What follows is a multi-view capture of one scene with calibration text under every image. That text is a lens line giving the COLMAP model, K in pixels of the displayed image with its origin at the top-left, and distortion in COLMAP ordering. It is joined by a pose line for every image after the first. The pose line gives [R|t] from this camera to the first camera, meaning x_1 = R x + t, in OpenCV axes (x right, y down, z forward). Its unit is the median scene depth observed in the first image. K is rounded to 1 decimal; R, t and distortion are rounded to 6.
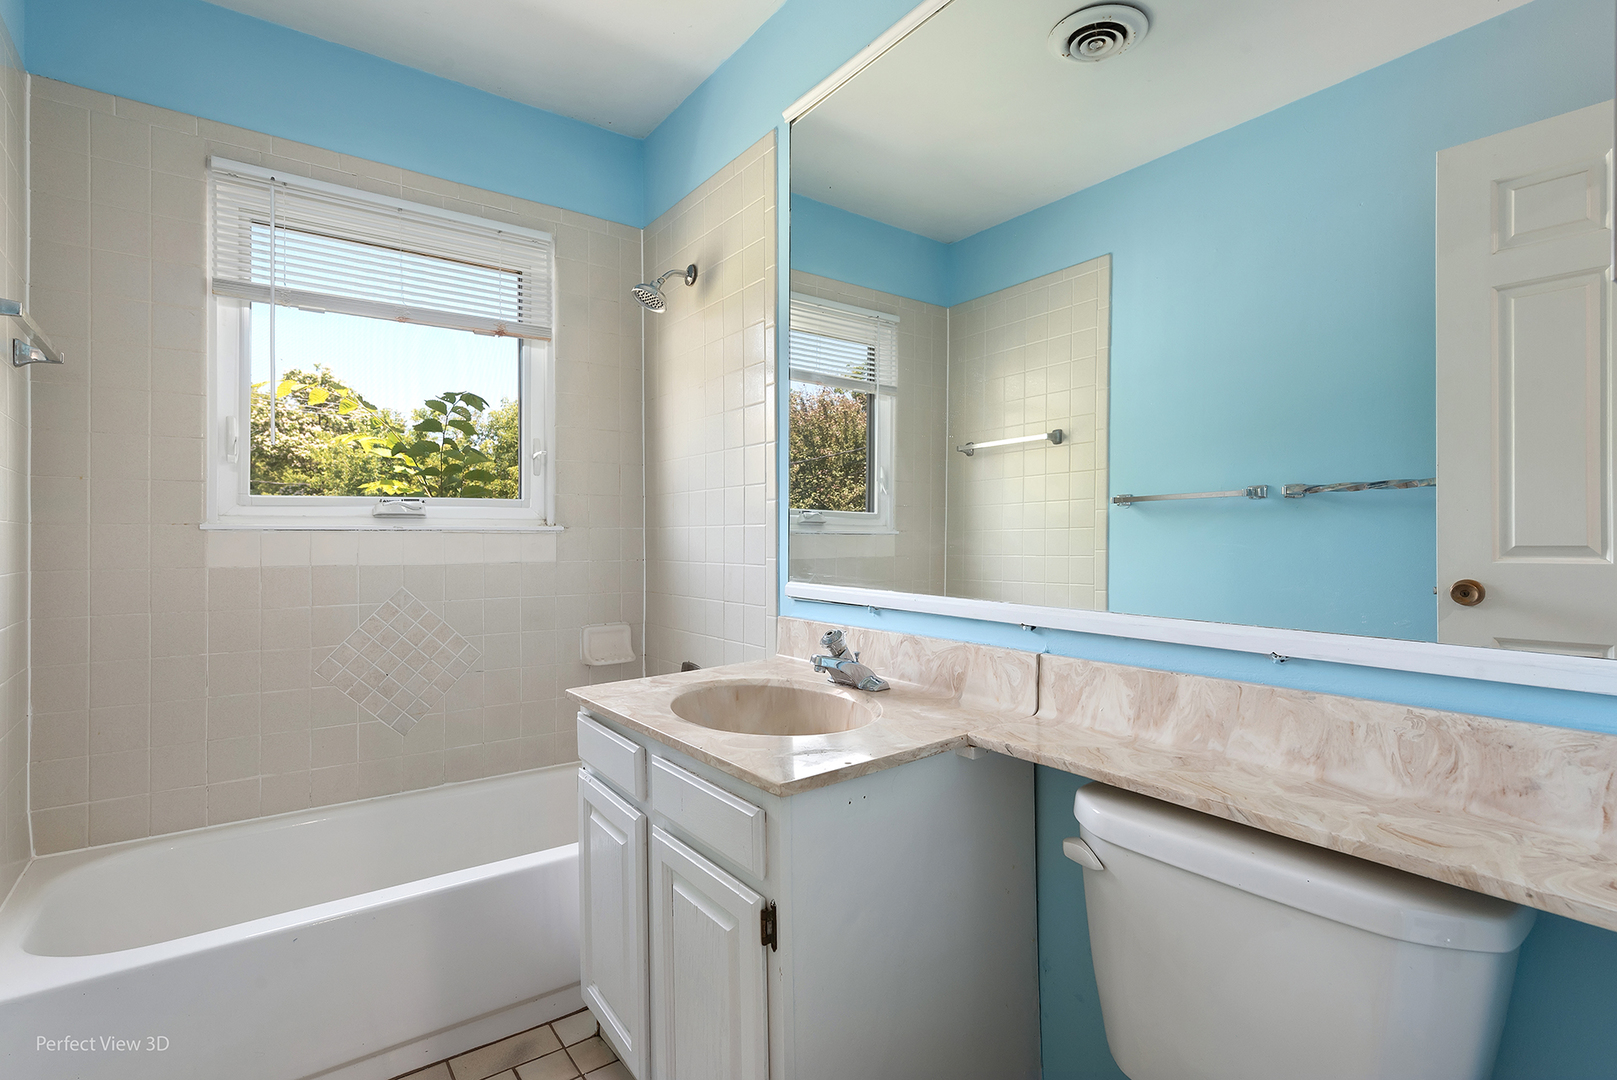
lens RADIAL K [[797.8, 0, 815.7], [0, 797.8, 535.3], [0, 0, 1]] dist [0.027775, 0.000741]
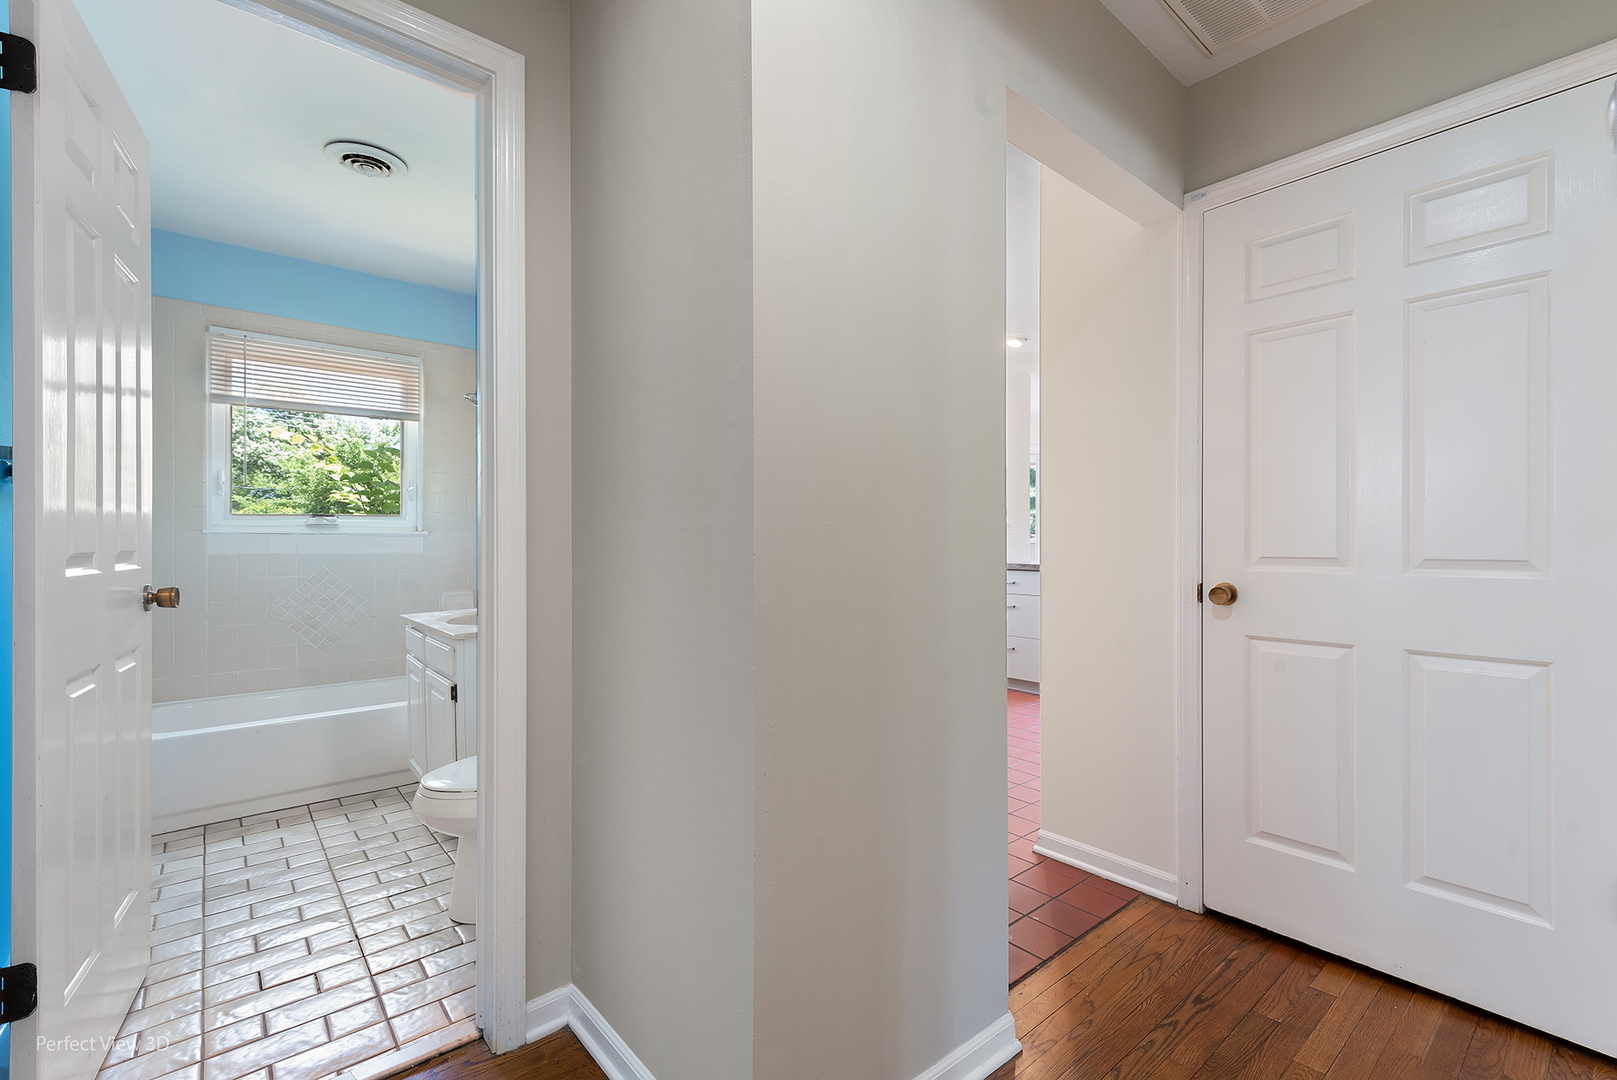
lens RADIAL K [[719.8, 0, 802.6], [0, 719.8, 546.0], [0, 0, 1]] dist [0.032930, -0.002855]
pose [[0.998199, 0.004891, 0.059792, 0.379523], [-0.005599, 0.999916, 0.011677, -0.004129], [-0.059730, -0.011991, 0.998143, -0.567975]]
